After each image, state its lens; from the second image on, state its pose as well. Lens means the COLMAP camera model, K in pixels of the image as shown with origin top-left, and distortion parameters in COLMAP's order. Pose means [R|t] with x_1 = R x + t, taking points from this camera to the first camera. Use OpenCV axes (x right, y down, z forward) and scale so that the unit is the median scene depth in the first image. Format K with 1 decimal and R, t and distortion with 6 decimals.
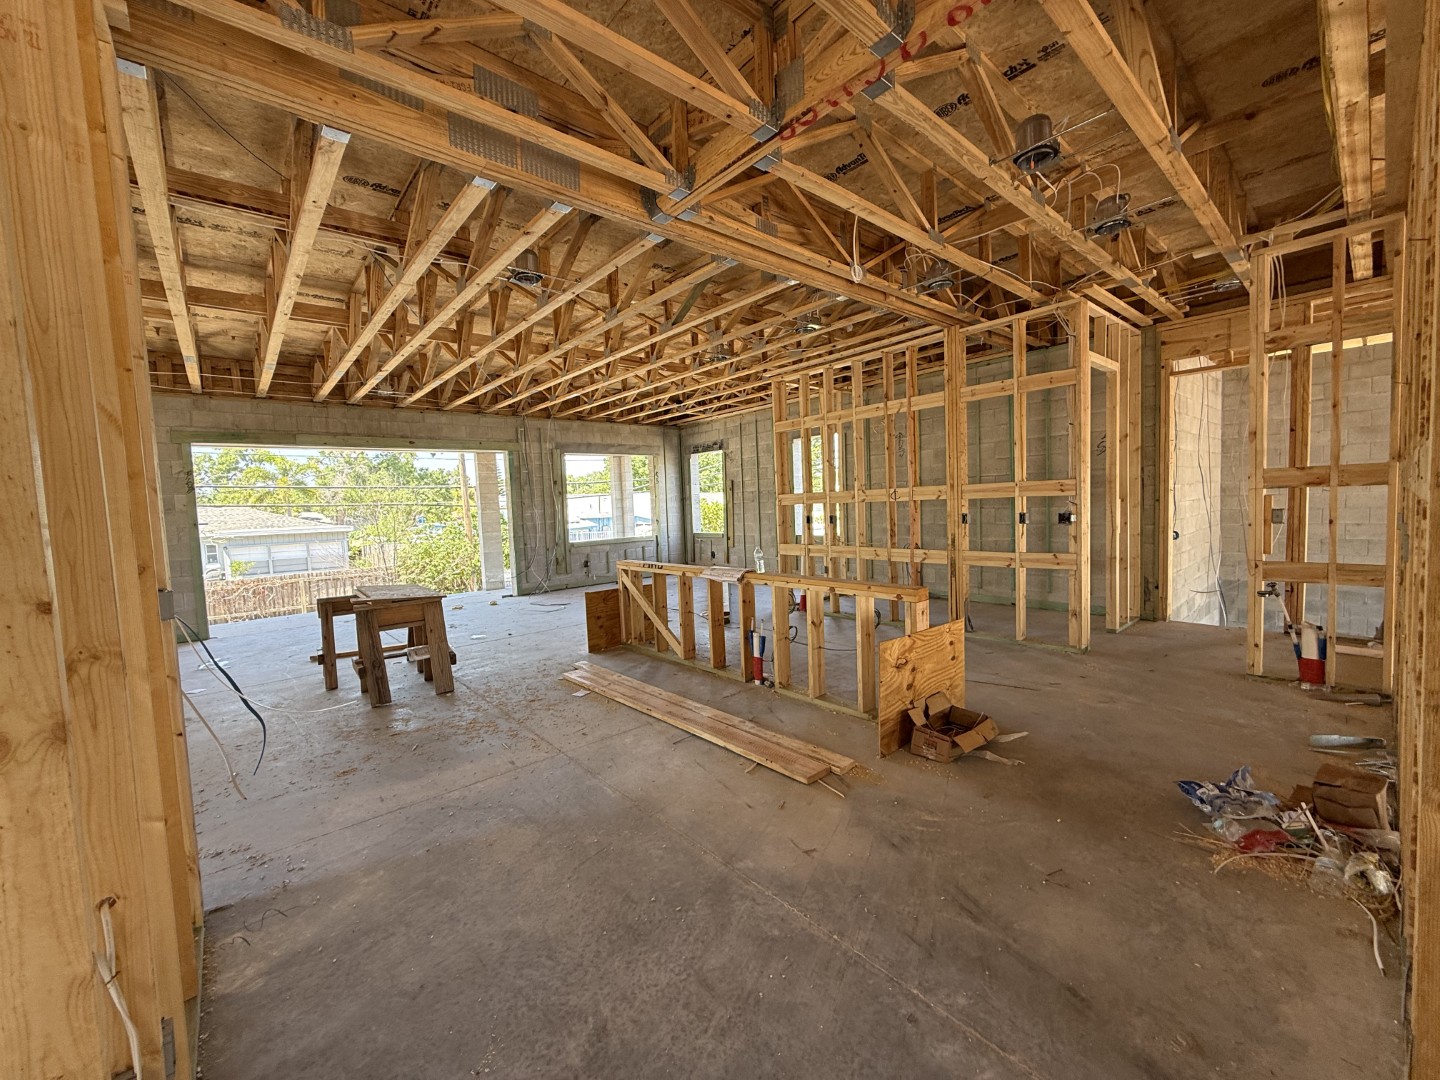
lens RADIAL K [[573.7, 0, 719.0], [0, 573.7, 538.9], [0, 0, 1]] dist [-0.000120, -0.000296]
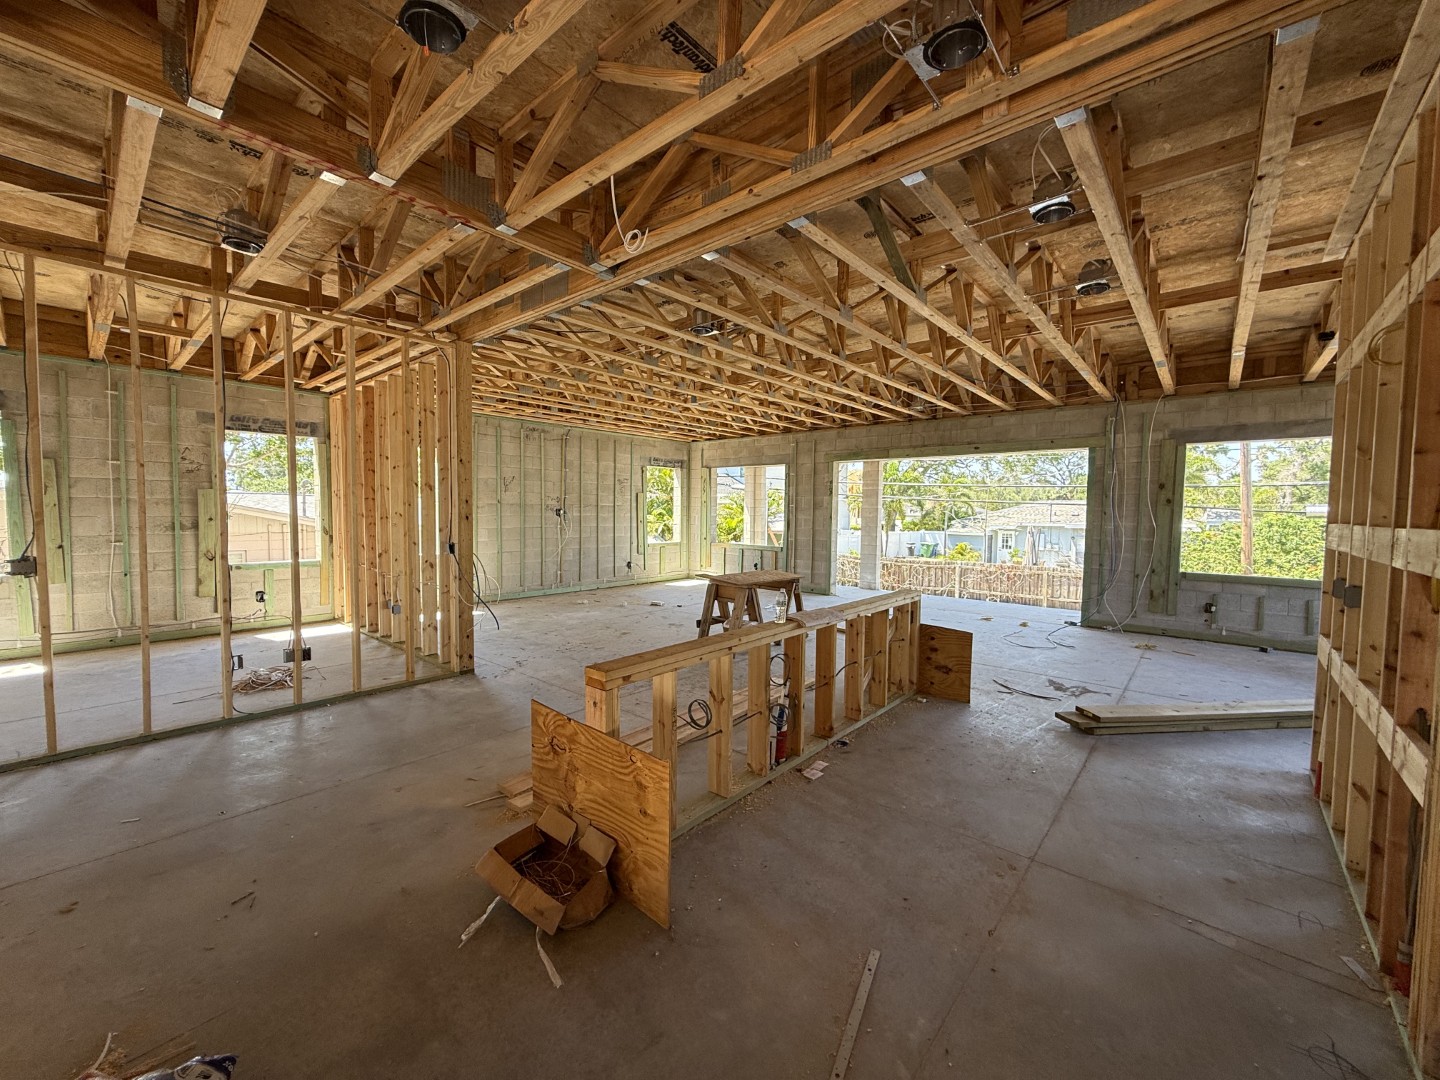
lens RADIAL K [[573.7, 0, 715.4], [0, 573.7, 539.8], [0, 0, 1]] dist [-0.000120, -0.000296]
pose [[0.145320, 0.094249, -0.984885, 0.347253], [-0.080822, 0.993256, 0.083125, -0.045385], [0.986078, 0.067521, 0.151957, 0.338524]]
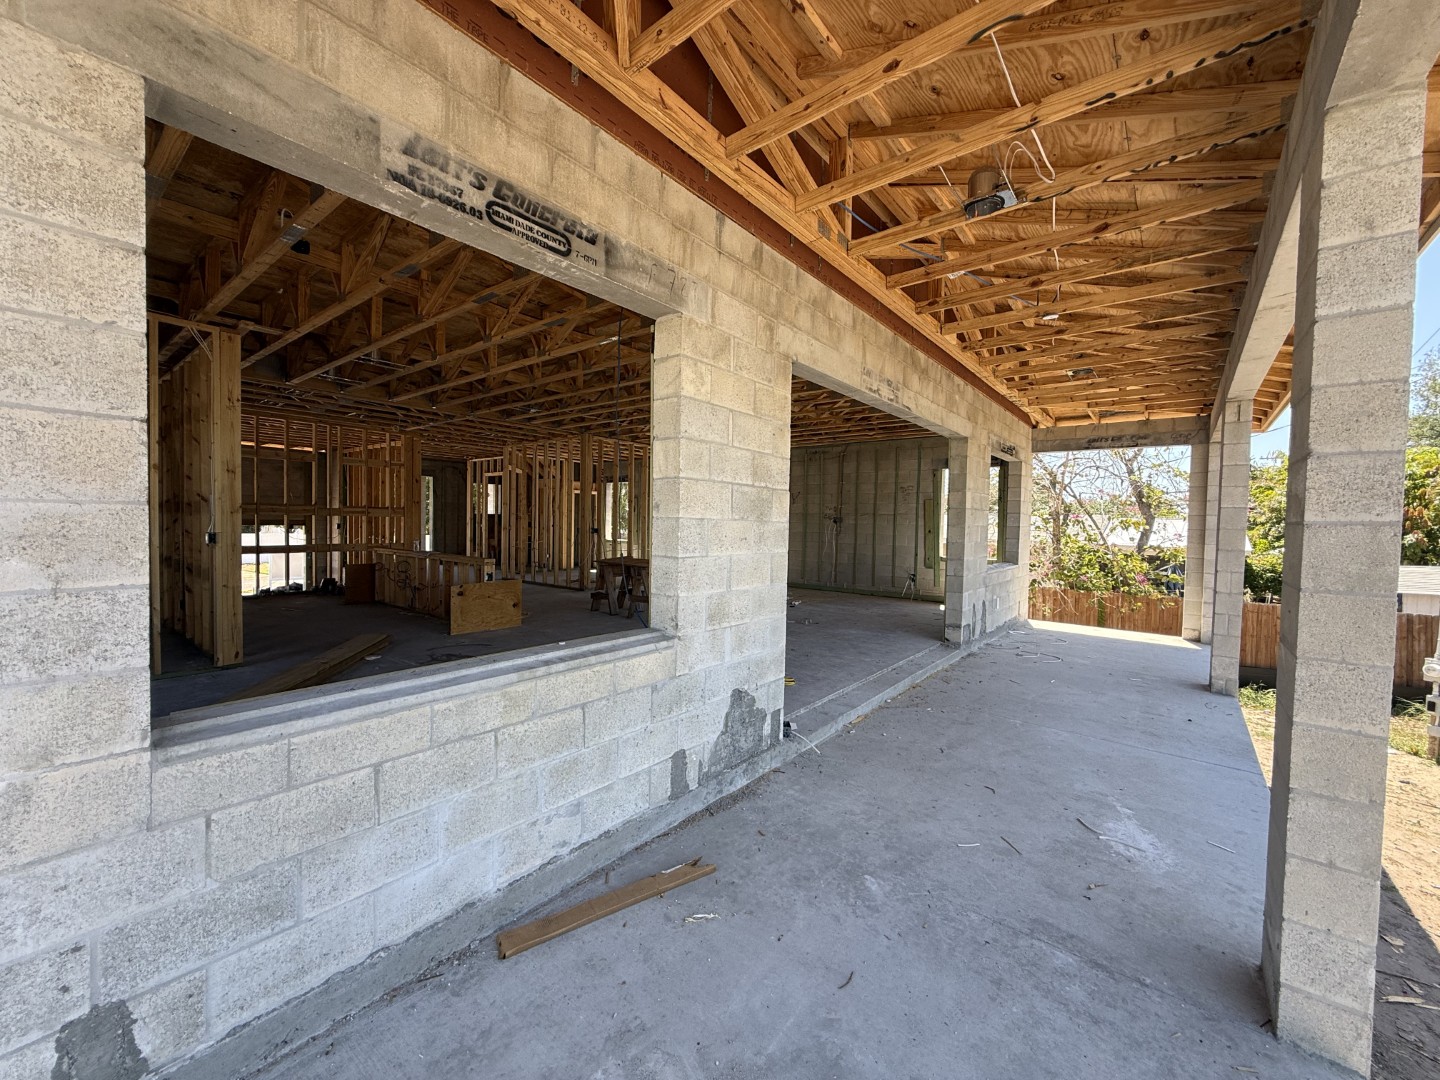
lens RADIAL K [[573.7, 0, 718.1], [0, 573.7, 538.6], [0, 0, 1]] dist [-0.000120, -0.000296]
pose [[-0.982720, 0.029088, -0.182800, -0.572137], [0.010688, 0.994845, 0.100843, -0.083255], [0.184791, 0.097146, -0.977965, 1.846709]]
